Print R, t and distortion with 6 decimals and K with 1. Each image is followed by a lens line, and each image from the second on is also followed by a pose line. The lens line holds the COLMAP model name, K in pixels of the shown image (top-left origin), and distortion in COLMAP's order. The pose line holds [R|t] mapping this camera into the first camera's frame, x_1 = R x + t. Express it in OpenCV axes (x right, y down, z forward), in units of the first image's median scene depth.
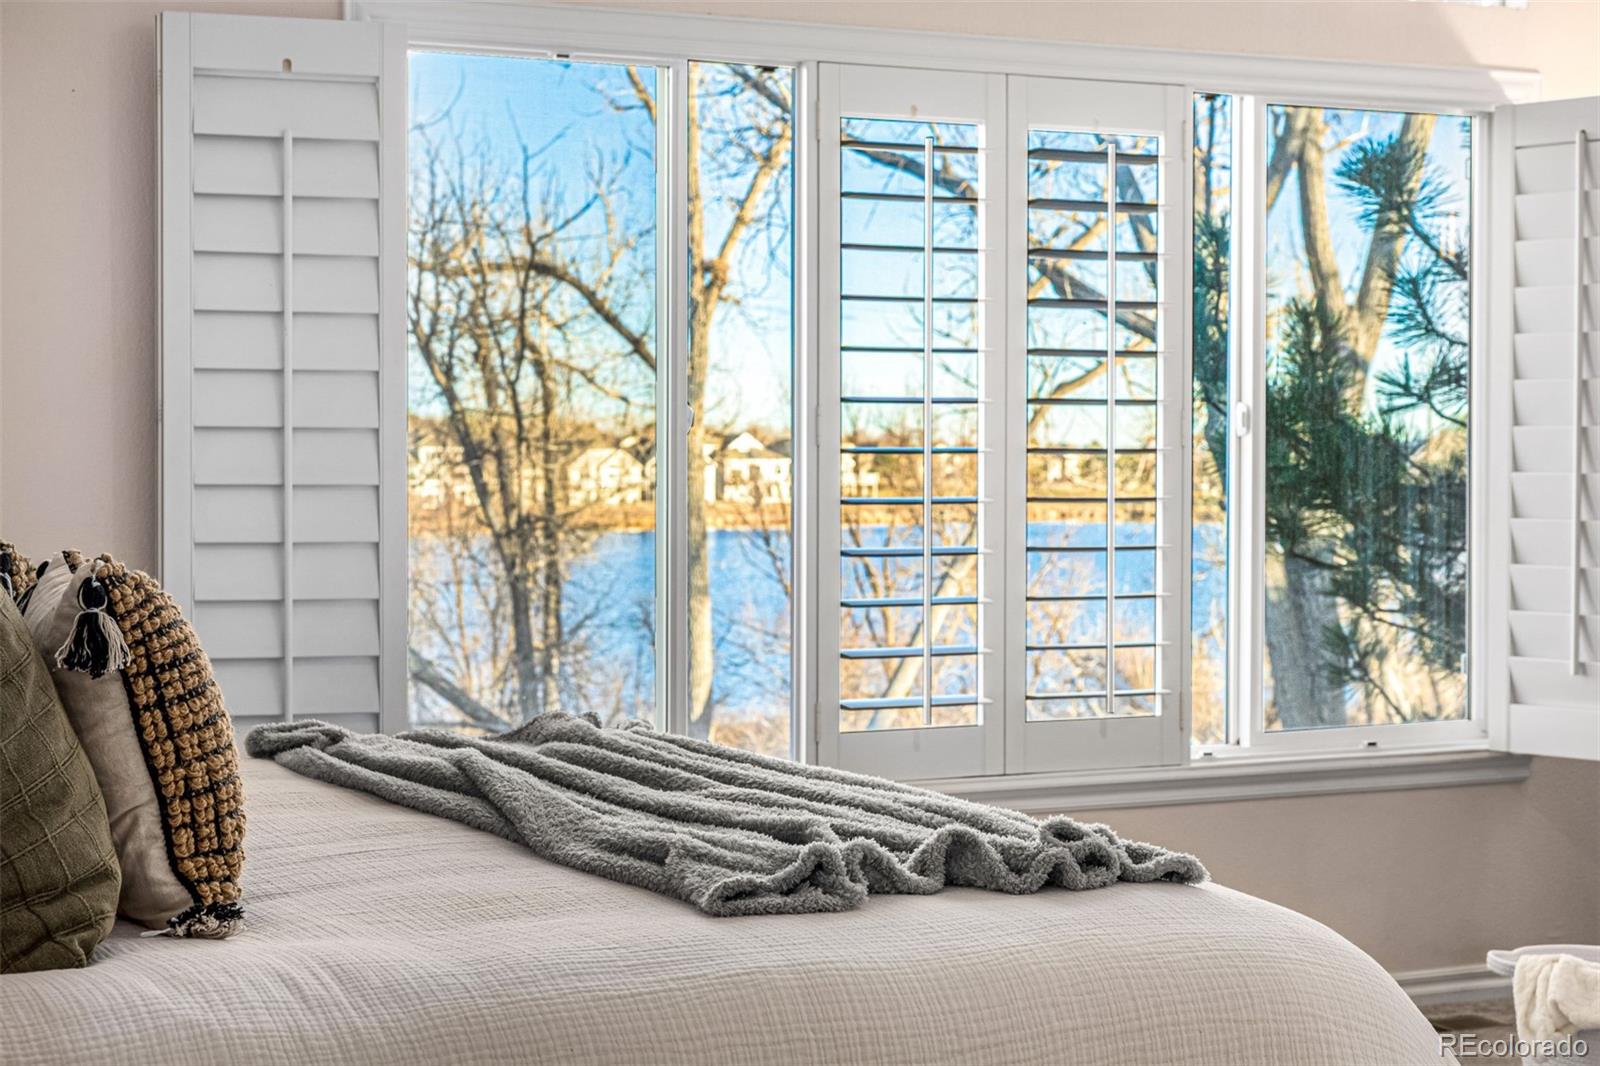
lens RADIAL K [[3091.1, 0, 800.0], [0, 3091.1, 533.0], [0, 0, 1]] dist [0.000604, 0.045523]
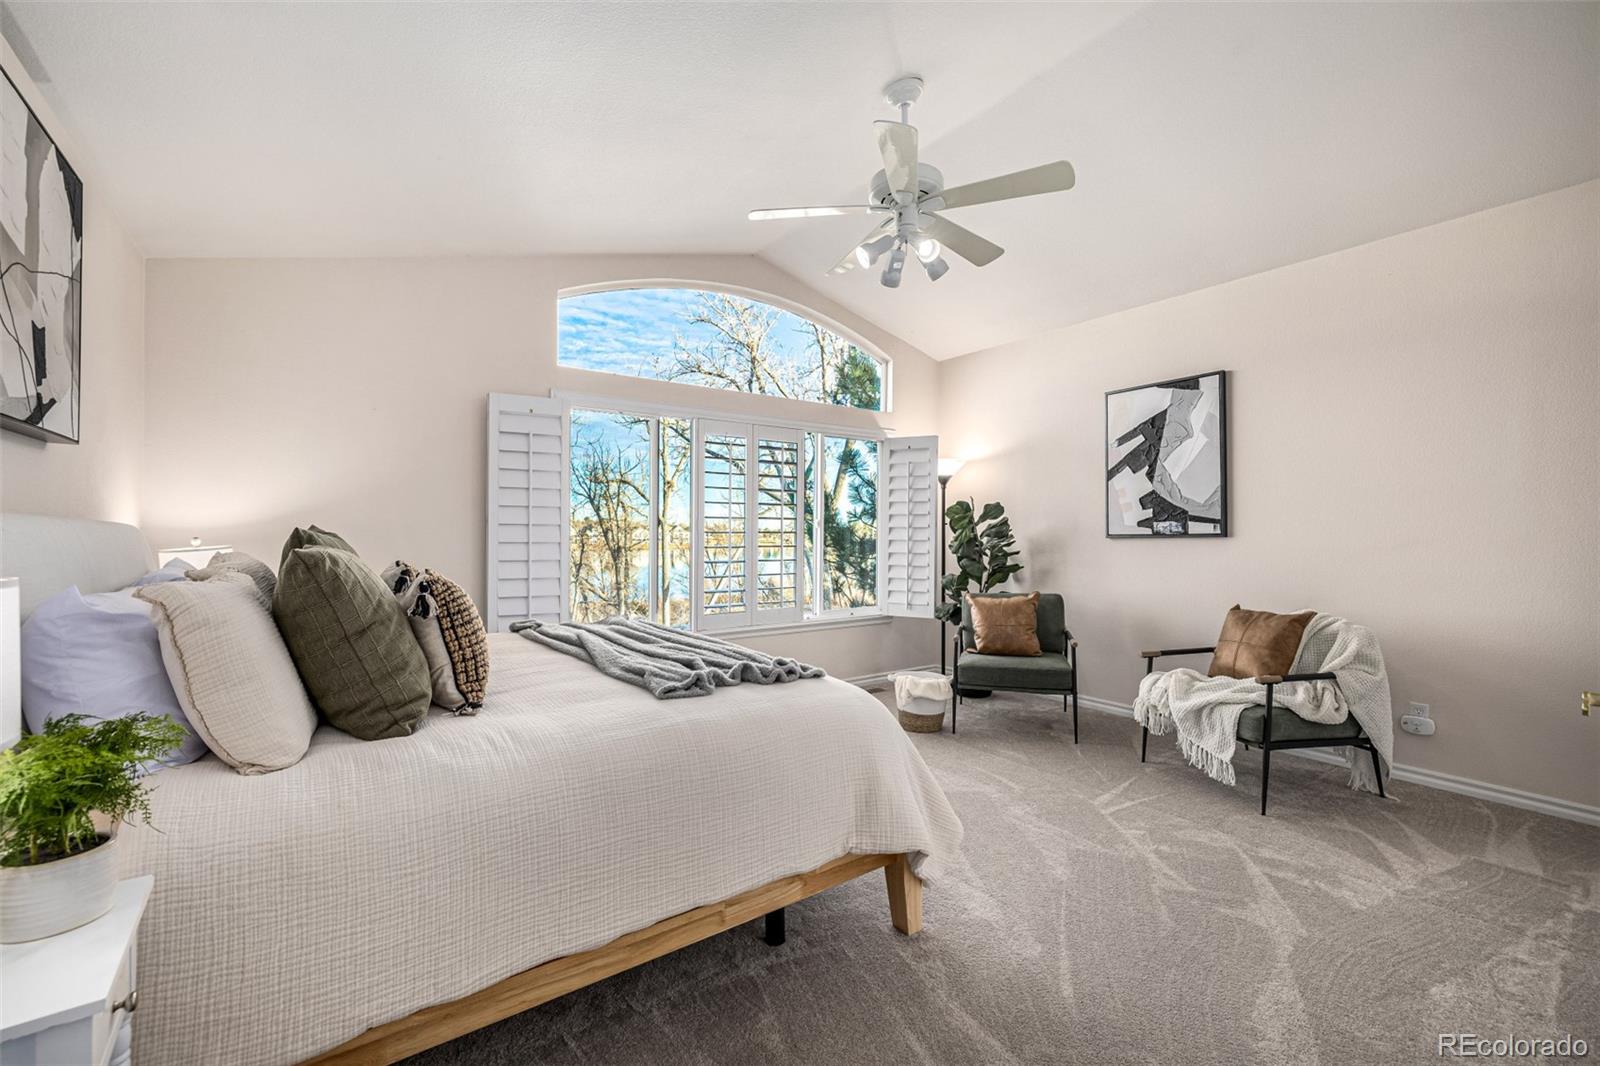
lens RADIAL K [[675.2, 0, 793.2], [0, 675.2, 529.4], [0, 0, 1]] dist [0.000233, 0.000065]
pose [[0.989026, 0.007439, 0.147552, -0.000061], [-0.003708, 0.999667, -0.025549, -0.015499], [-0.147693, 0.024722, 0.988724, 0.349424]]
